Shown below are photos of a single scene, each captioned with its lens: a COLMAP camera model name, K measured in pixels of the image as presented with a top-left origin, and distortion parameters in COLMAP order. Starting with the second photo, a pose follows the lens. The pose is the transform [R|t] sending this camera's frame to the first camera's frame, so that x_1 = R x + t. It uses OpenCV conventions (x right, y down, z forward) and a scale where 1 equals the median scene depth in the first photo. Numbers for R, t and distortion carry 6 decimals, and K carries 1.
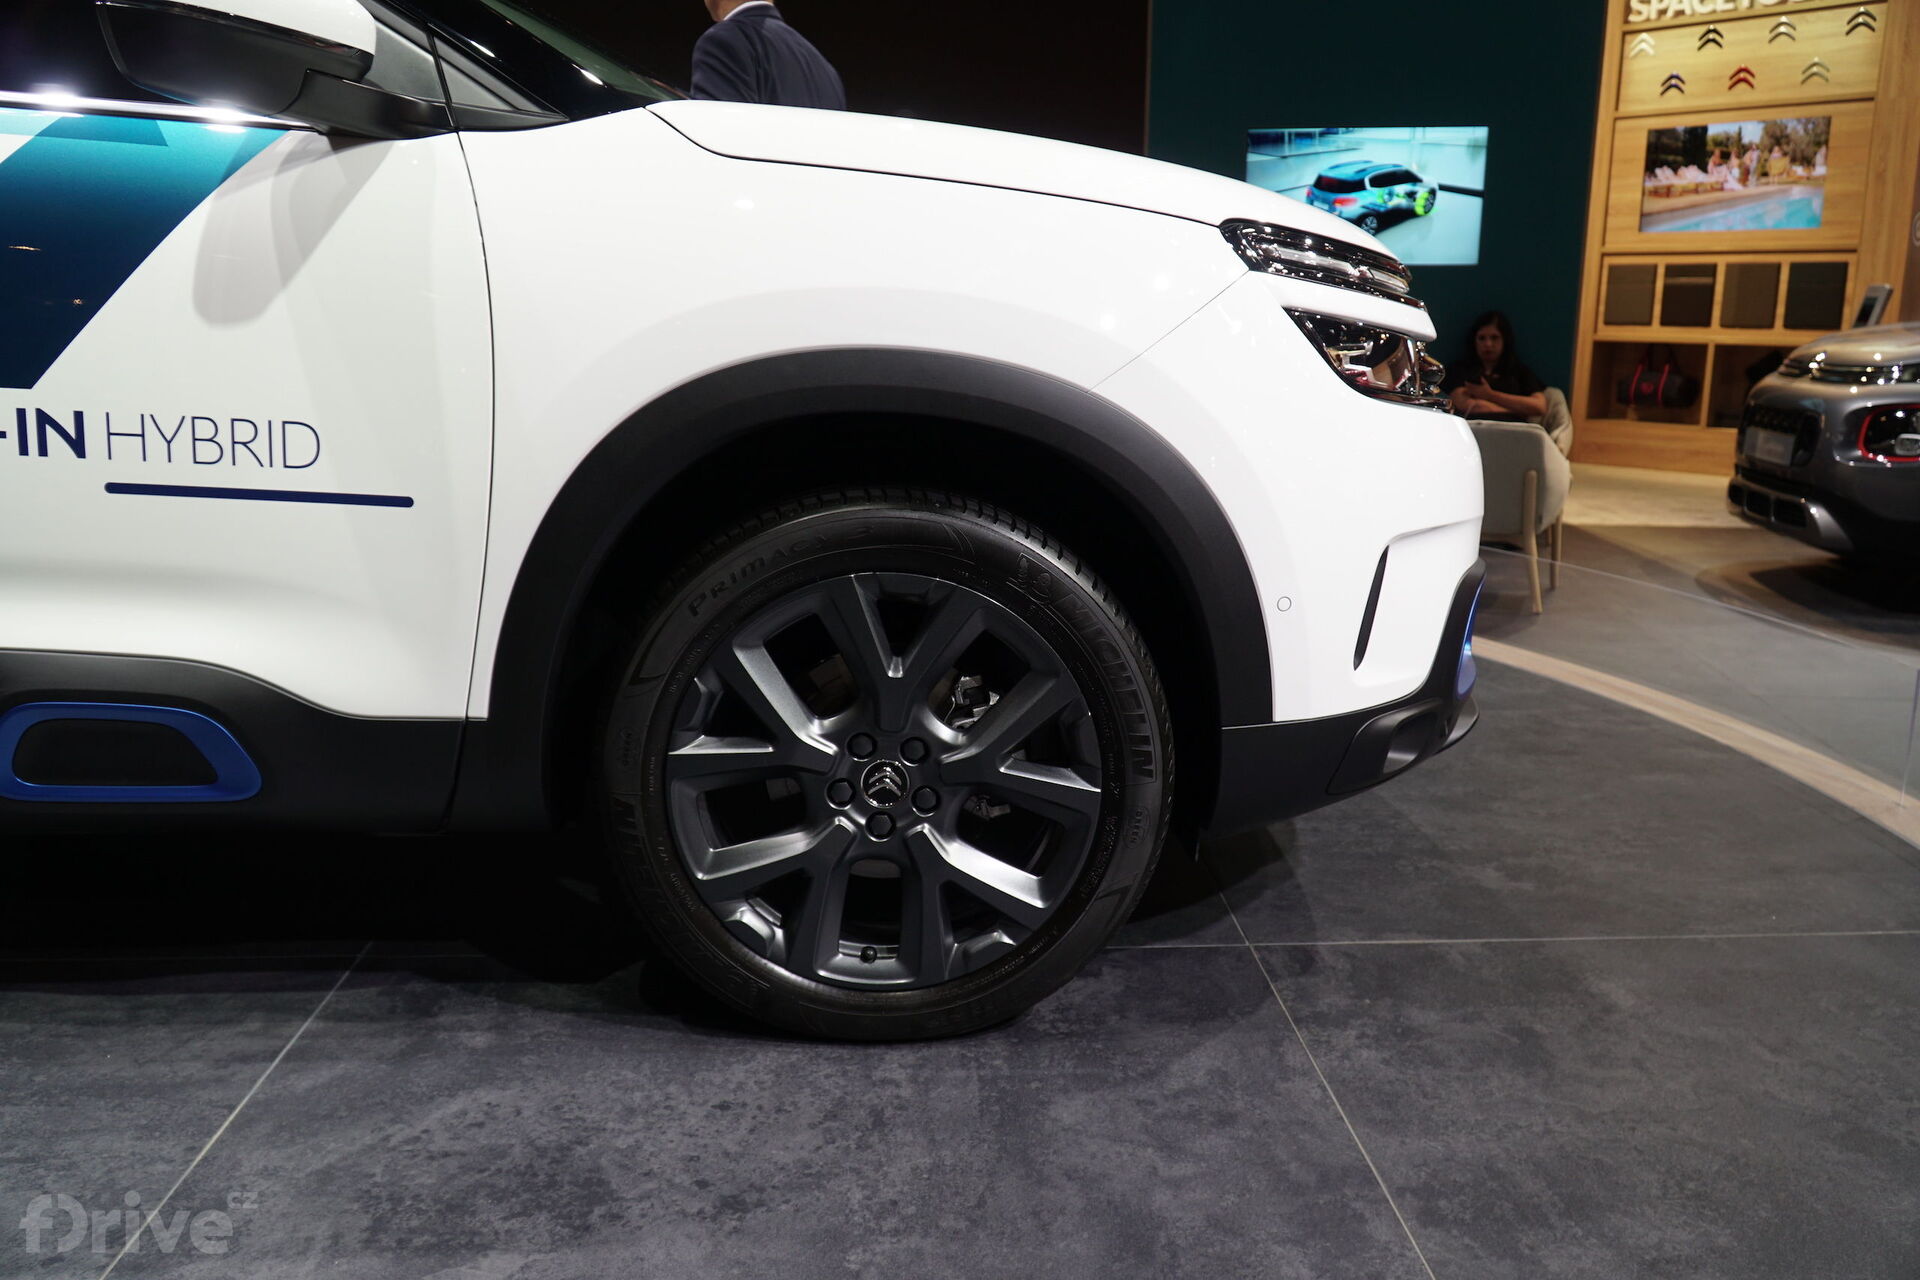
lens RADIAL K [[1606.7, 0, 961.2], [0, 1606.7, 638.3], [0, 0, 1]] dist [0.011612, -0.010411]
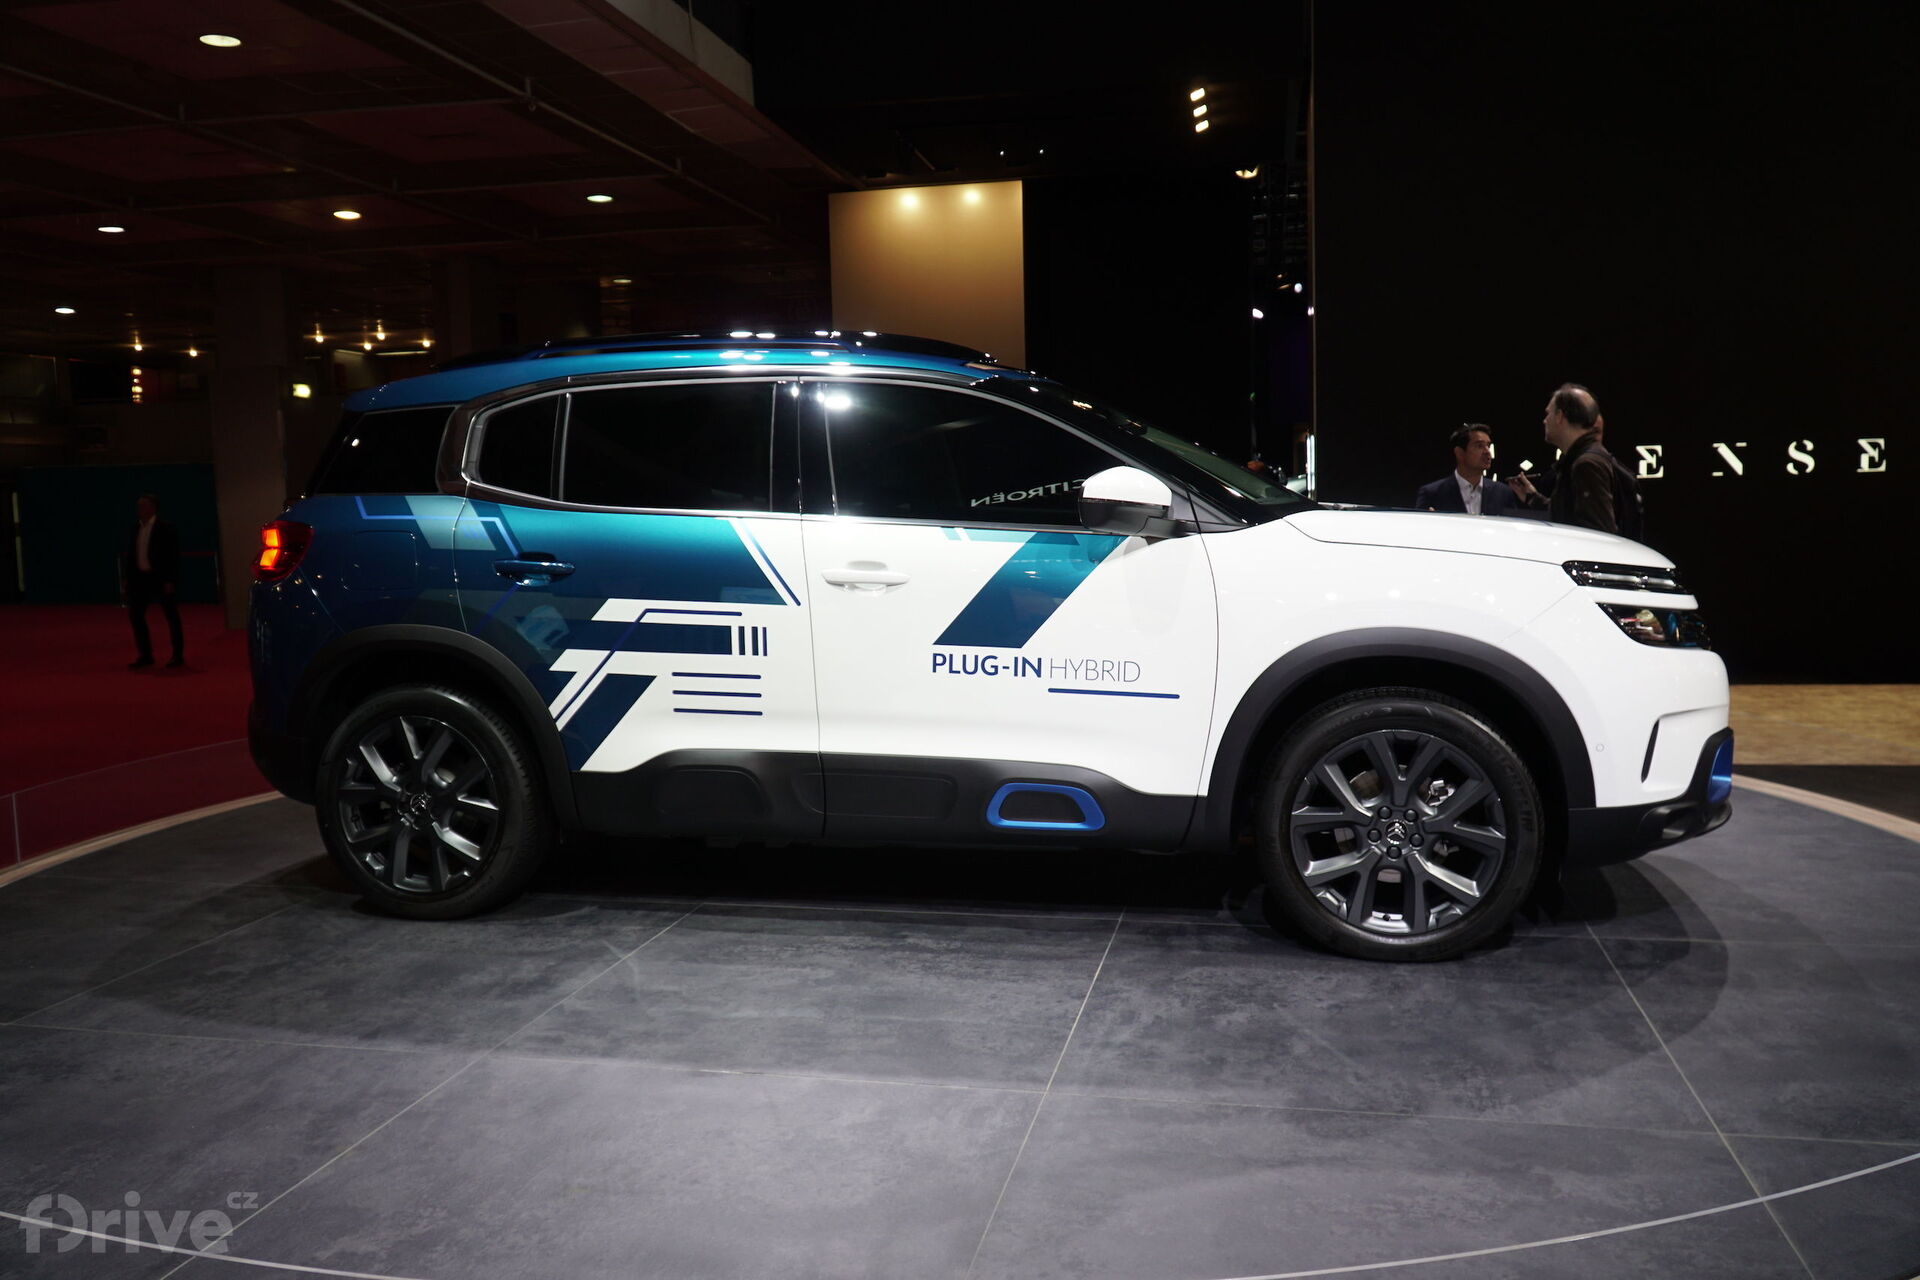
lens RADIAL K [[1500.2, 0, 959.1], [0, 1500.2, 642.4], [0, 0, 1]] dist [-0.002358, -0.000551]
pose [[0.962605, -0.006687, -0.270827, -0.064617], [-0.024314, 0.993528, -0.110953, 0.076645], [0.269817, 0.113389, 0.956212, -1.047869]]
